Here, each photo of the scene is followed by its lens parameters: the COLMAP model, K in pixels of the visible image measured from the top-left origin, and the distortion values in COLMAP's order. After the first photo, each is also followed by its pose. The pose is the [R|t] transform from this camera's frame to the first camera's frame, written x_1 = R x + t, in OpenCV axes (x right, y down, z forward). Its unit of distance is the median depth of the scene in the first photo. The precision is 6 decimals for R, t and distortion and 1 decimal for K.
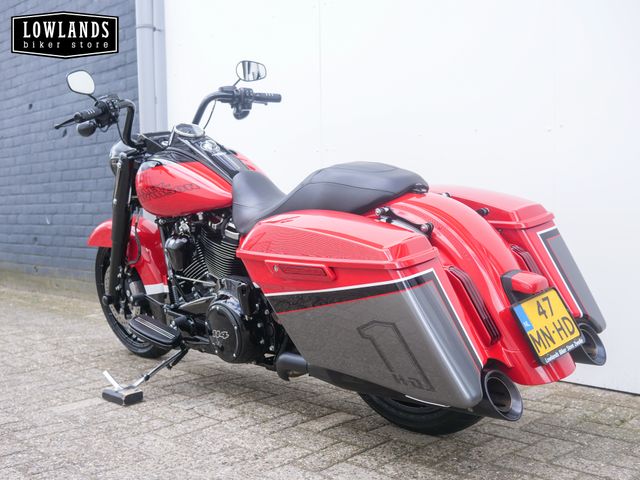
lens RADIAL K [[742.9, 0, 320.0], [0, 742.9, 240.0], [0, 0, 1]] dist [-0.009203, 0.016863]
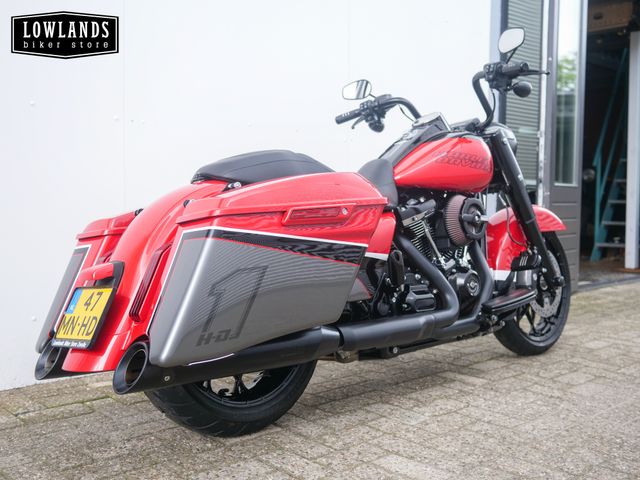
lens RADIAL K [[742.9, 0, 320.0], [0, 742.9, 240.0], [0, 0, 1]] dist [-0.009203, 0.016863]
pose [[-0.017326, -0.035132, 0.999232, -0.999703], [0.032975, 0.998819, 0.035689, -0.024435], [-0.999306, 0.033568, -0.016147, 1.061534]]
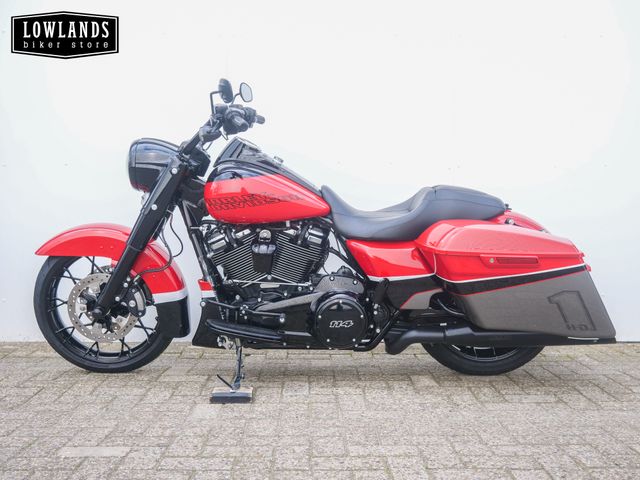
lens RADIAL K [[742.9, 0, 320.0], [0, 742.9, 240.0], [0, 0, 1]] dist [-0.009203, 0.016863]
pose [[0.681236, 0.012922, 0.731950, -0.922493], [0.015180, 0.999380, -0.031772, 0.027949], [-0.731906, 0.032755, 0.680618, 0.196808]]
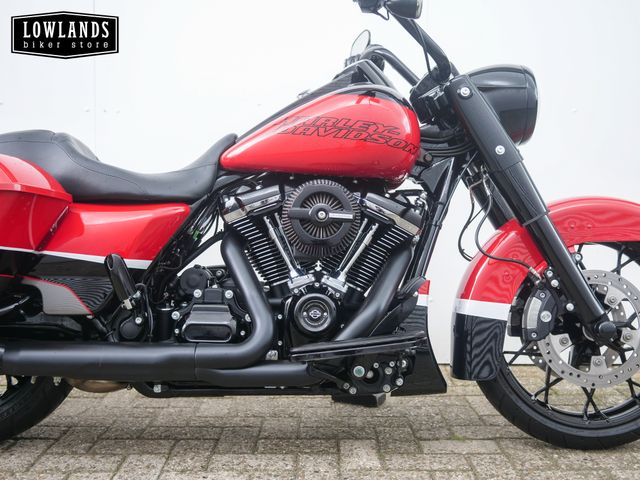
lens RADIAL K [[742.9, 0, 320.0], [0, 742.9, 240.0], [0, 0, 1]] dist [-0.009203, 0.016863]
pose [[0.688754, -0.025218, 0.724556, -0.503338], [0.015061, 0.999677, 0.020477, -0.002764], [-0.724839, -0.003191, 0.688911, 0.411387]]
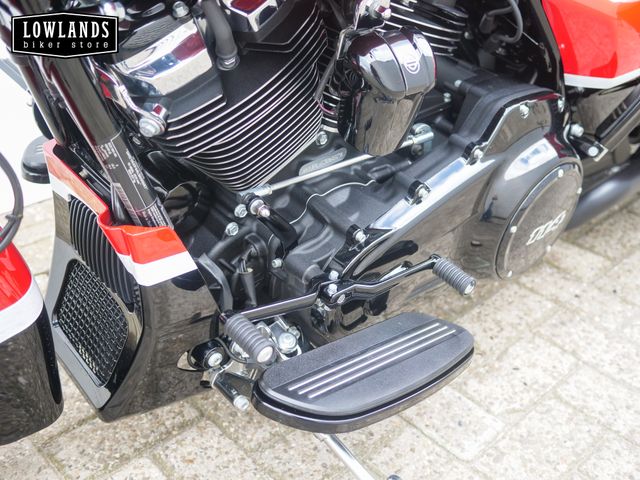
lens RADIAL K [[742.9, 0, 320.0], [0, 742.9, 240.0], [0, 0, 1]] dist [-0.009203, 0.016863]
pose [[0.002529, -0.490185, 0.871615, -0.466325], [0.044114, 0.870824, 0.489612, -0.076957], [-0.999023, 0.037212, 0.023826, 1.016107]]
